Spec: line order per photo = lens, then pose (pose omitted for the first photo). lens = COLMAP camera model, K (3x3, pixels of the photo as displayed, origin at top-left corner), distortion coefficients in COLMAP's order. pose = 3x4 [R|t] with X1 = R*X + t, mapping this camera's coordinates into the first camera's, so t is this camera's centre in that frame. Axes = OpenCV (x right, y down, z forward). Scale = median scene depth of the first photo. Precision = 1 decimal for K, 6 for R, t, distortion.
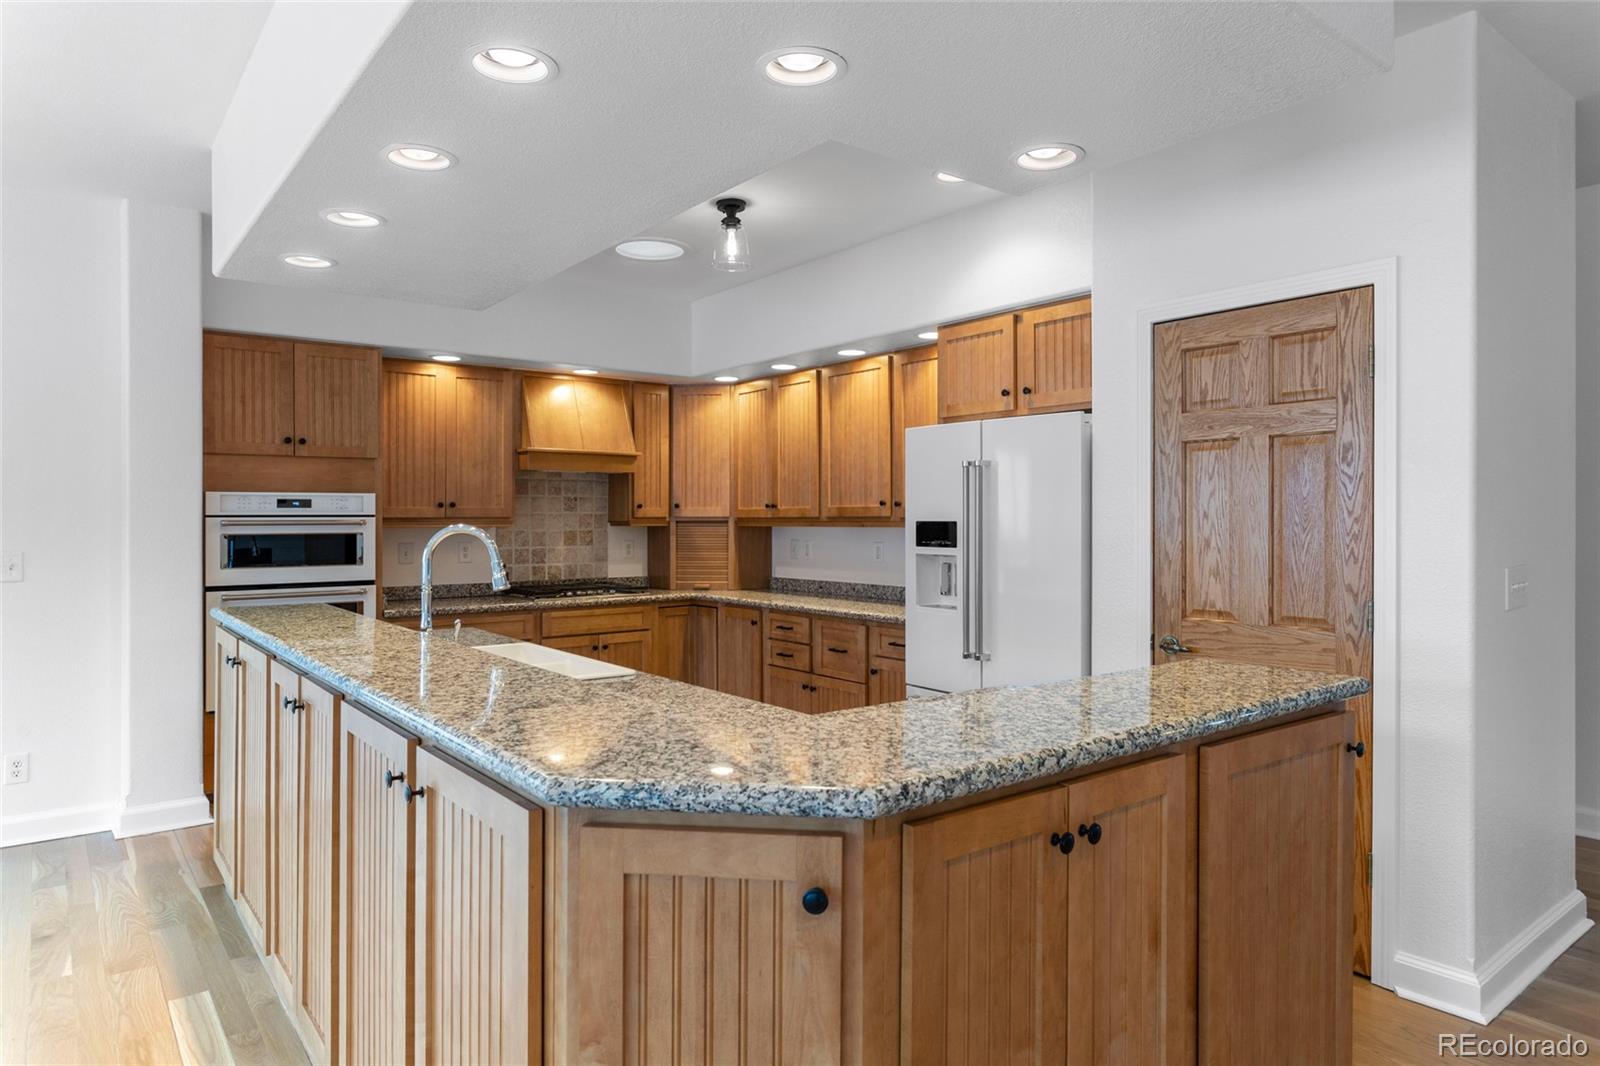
lens RADIAL K [[998.7, 0, 802.4], [0, 998.7, 524.0], [0, 0, 1]] dist [0.000327, -0.000038]
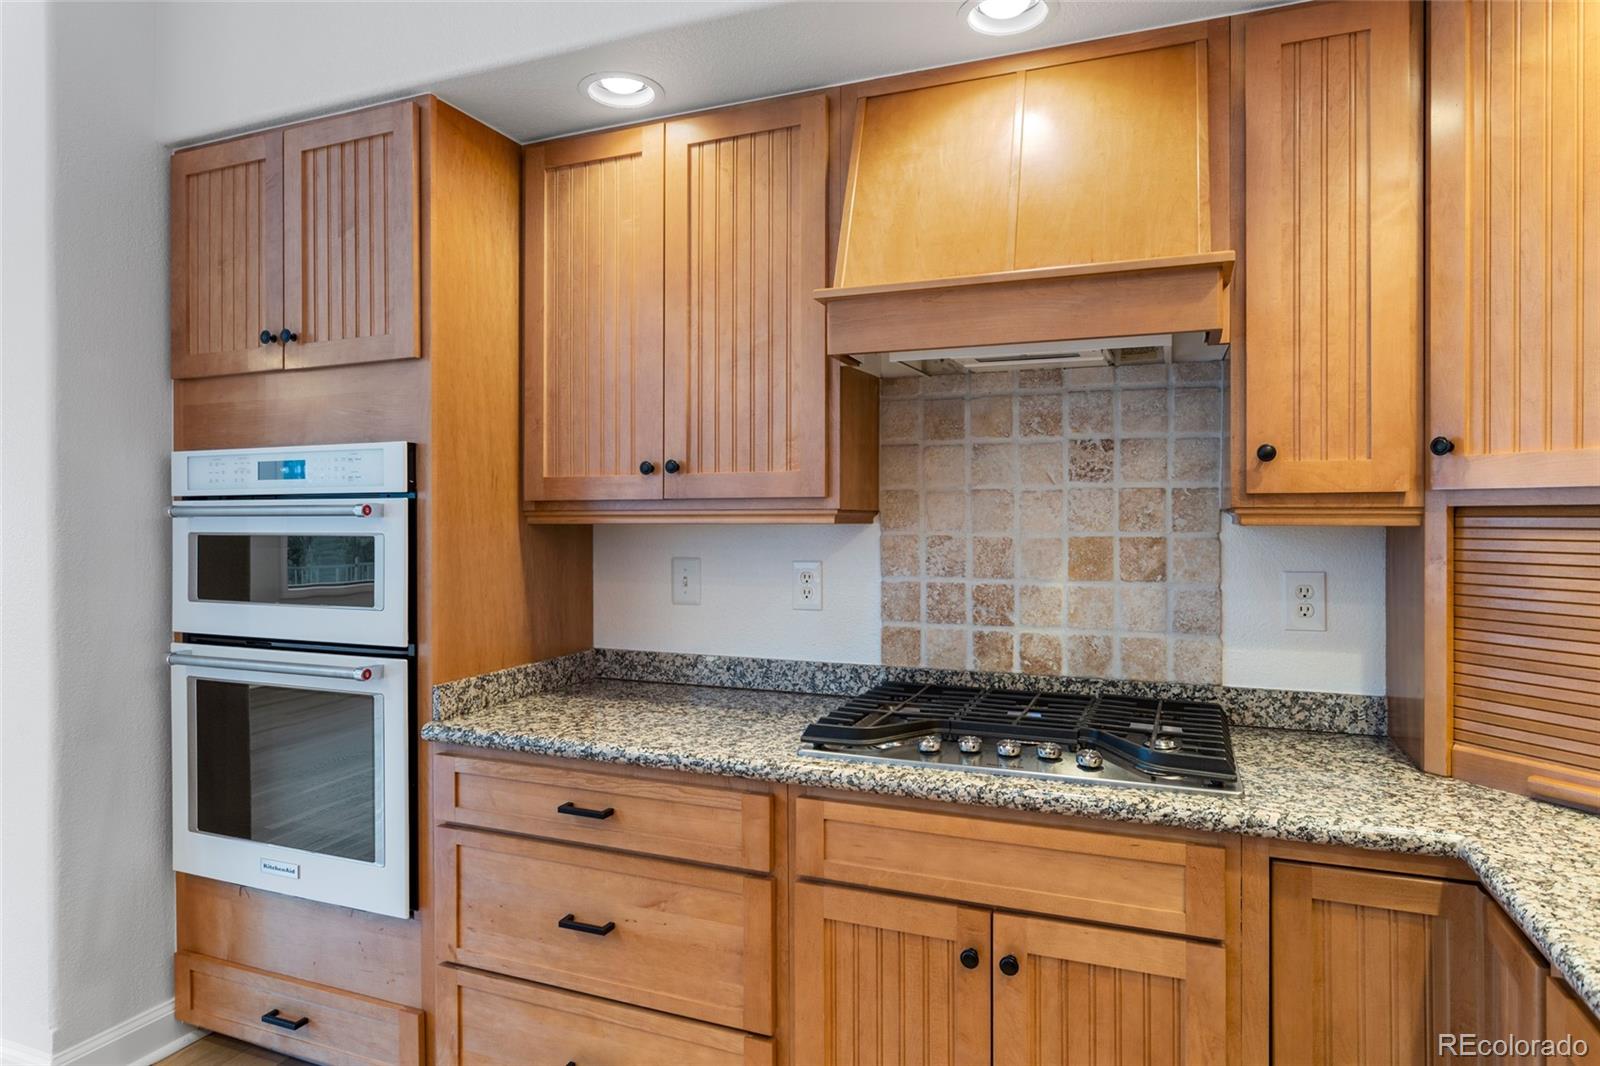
lens RADIAL K [[936.9, 0, 793.0], [0, 936.9, 506.4], [0, 0, 1]] dist [-0.009538, -0.000807]
pose [[0.500432, -0.008349, -0.865736, -0.004697], [-0.004757, 0.999912, -0.012393, 0.000661], [0.865763, 0.010320, 0.500348, 0.765143]]
